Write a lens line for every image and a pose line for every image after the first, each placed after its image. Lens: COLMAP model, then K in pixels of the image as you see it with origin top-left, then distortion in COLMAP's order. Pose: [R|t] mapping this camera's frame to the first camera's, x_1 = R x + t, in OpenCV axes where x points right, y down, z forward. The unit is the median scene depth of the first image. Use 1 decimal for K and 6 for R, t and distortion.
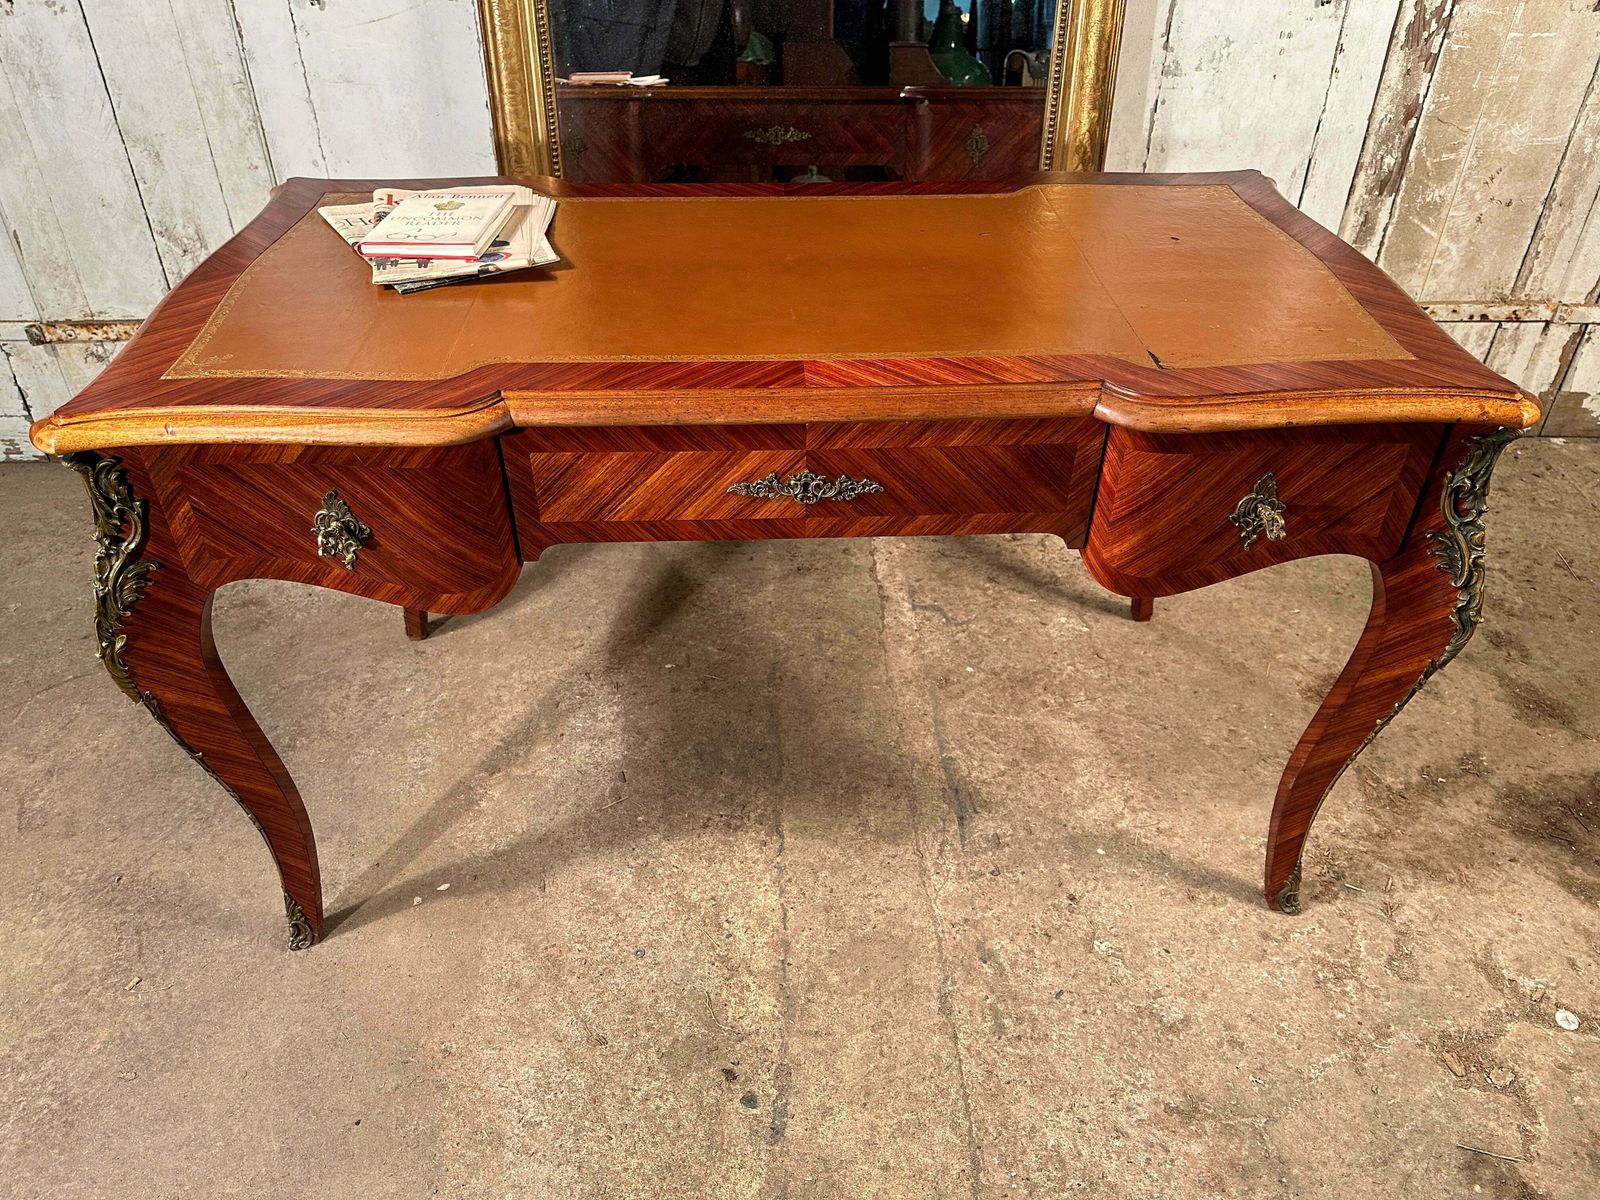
lens RADIAL K [[1170.2, 0, 808.9], [0, 1170.2, 603.8], [0, 0, 1]] dist [0.007825, -0.019222]
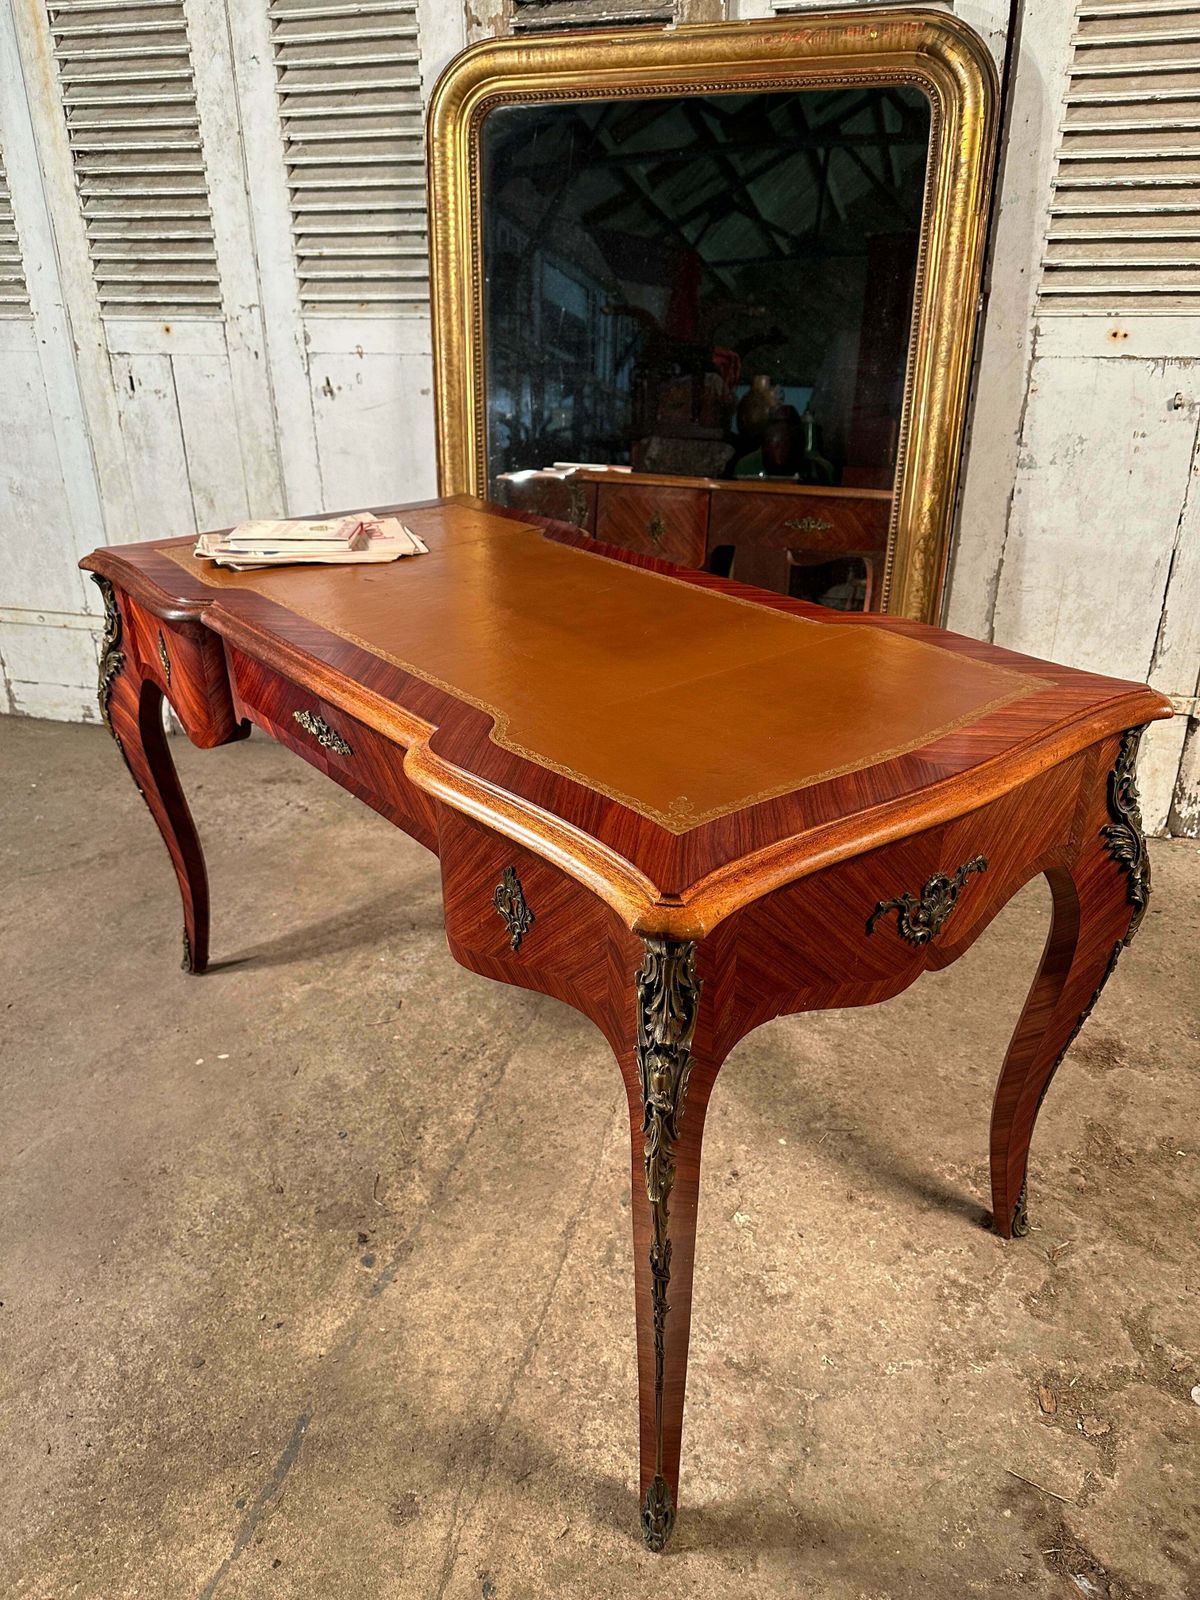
lens RADIAL K [[1170.2, 0, 591.4], [0, 1170.2, 791.4], [0, 0, 1]] dist [0.007825, -0.019222]
pose [[0.949144, 0.111425, -0.294466, 0.332658], [-0.164816, 0.972734, -0.163169, 0.098444], [0.268256, 0.203404, 0.941629, -0.081085]]
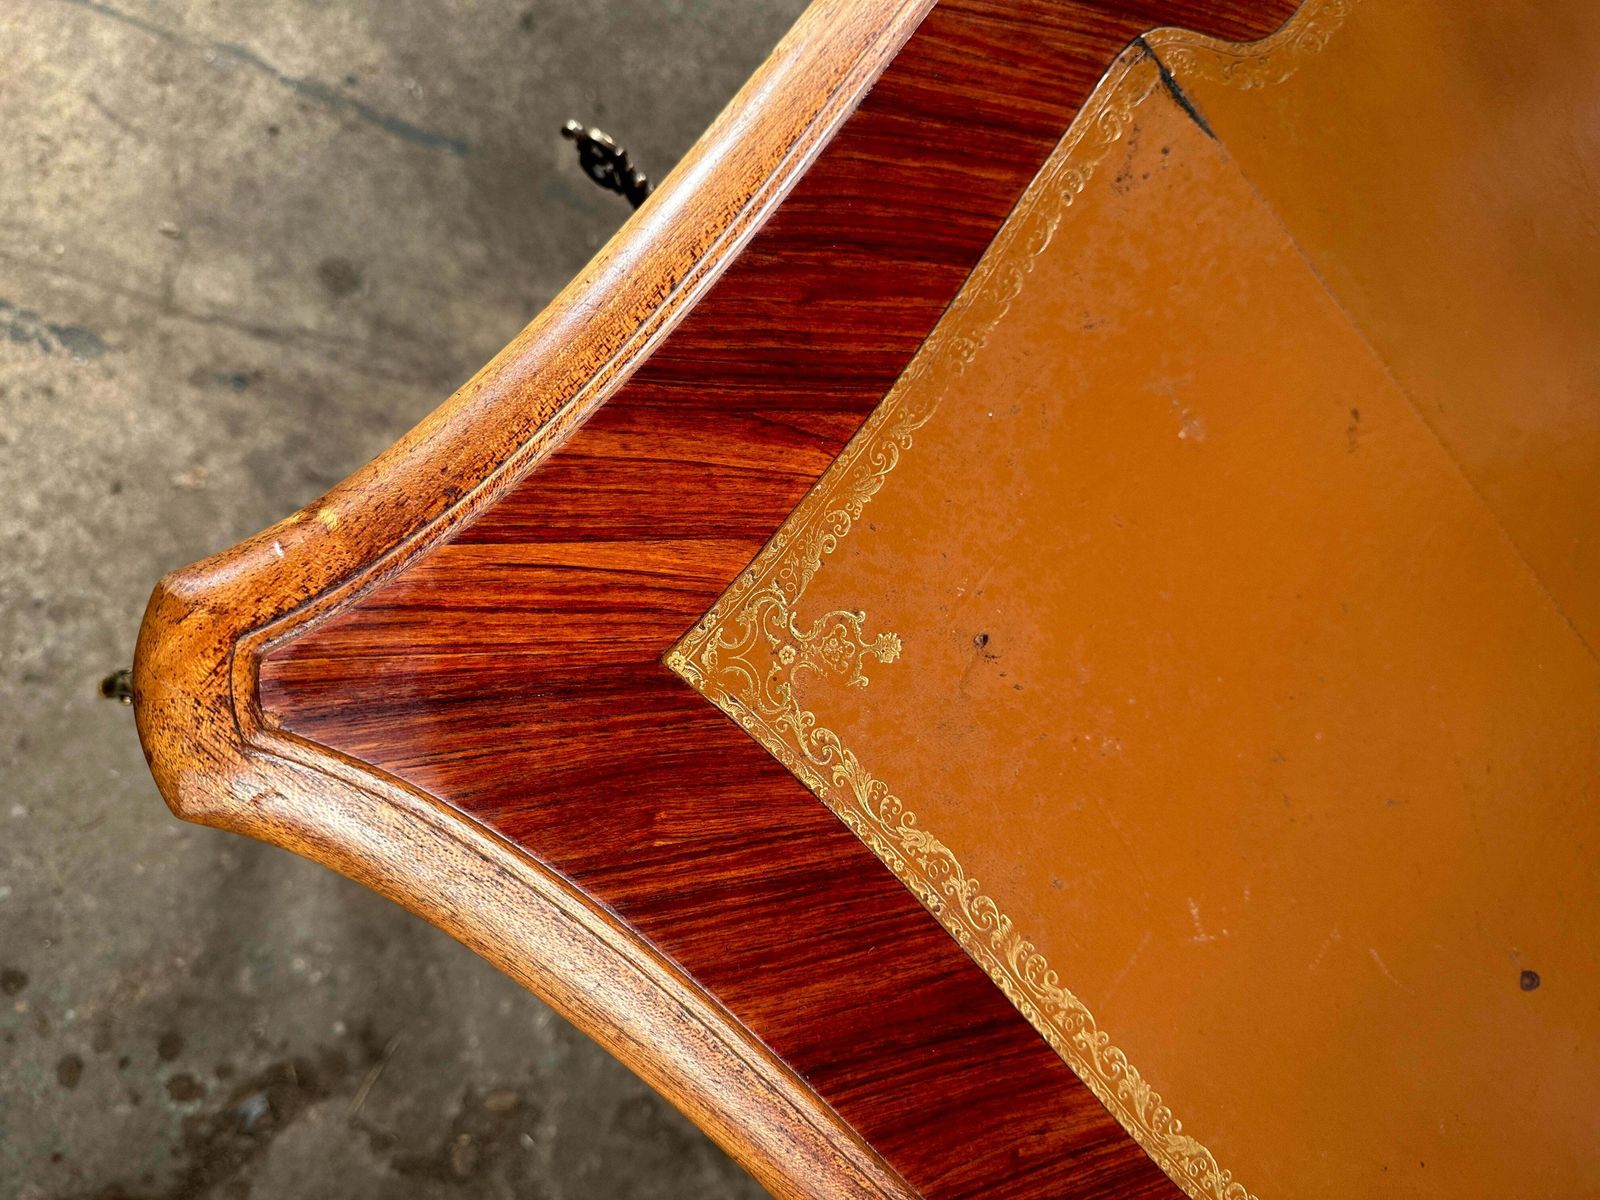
lens RADIAL K [[1170.2, 0, 789.6], [0, 1170.2, 605.7], [0, 0, 1]] dist [0.007825, -0.019222]
pose [[-0.250547, 0.951081, -0.180752, 0.268256], [-0.866286, -0.136905, 0.480422, -0.060612], [0.432175, 0.276951, 0.858209, 0.281865]]
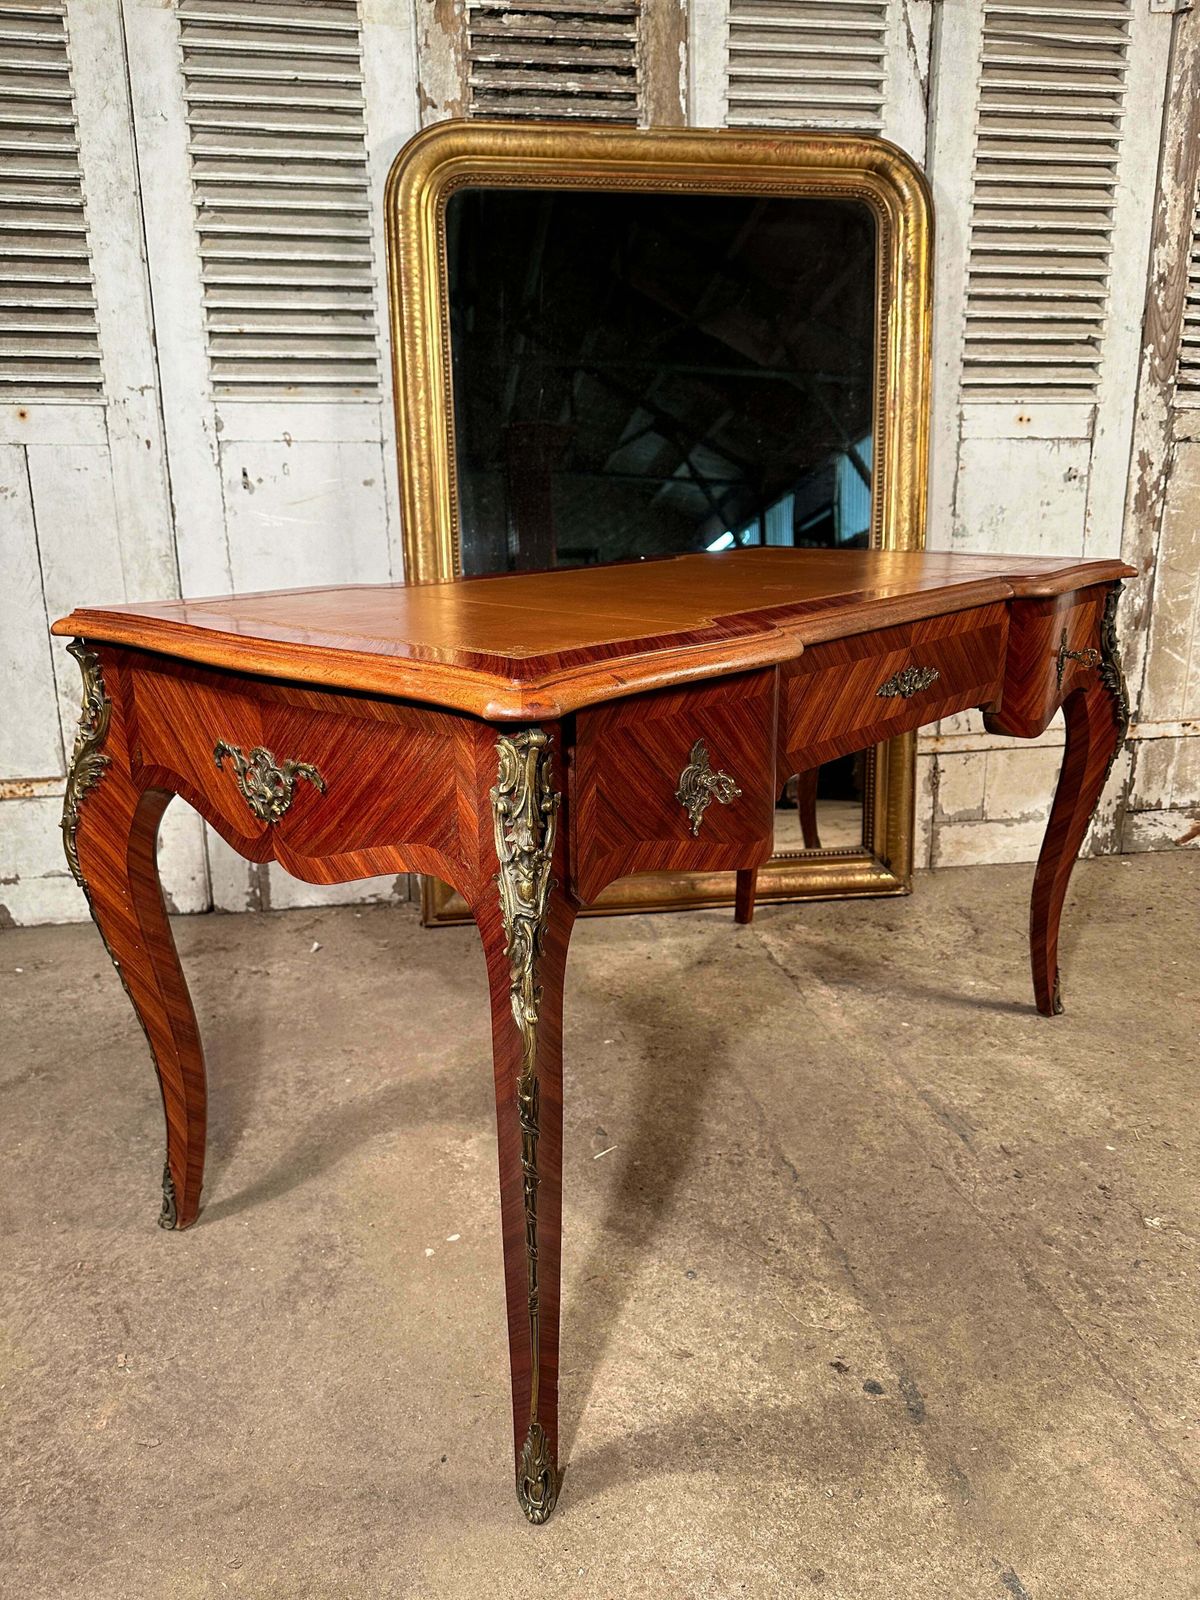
lens RADIAL K [[1170.2, 0, 601.1], [0, 1170.2, 794.1], [0, 0, 1]] dist [0.007825, -0.019222]
pose [[0.990969, -0.049351, 0.124679, -0.263026], [0.090887, 0.930846, -0.353929, 0.225866], [-0.098590, 0.362064, 0.926925, 0.014727]]
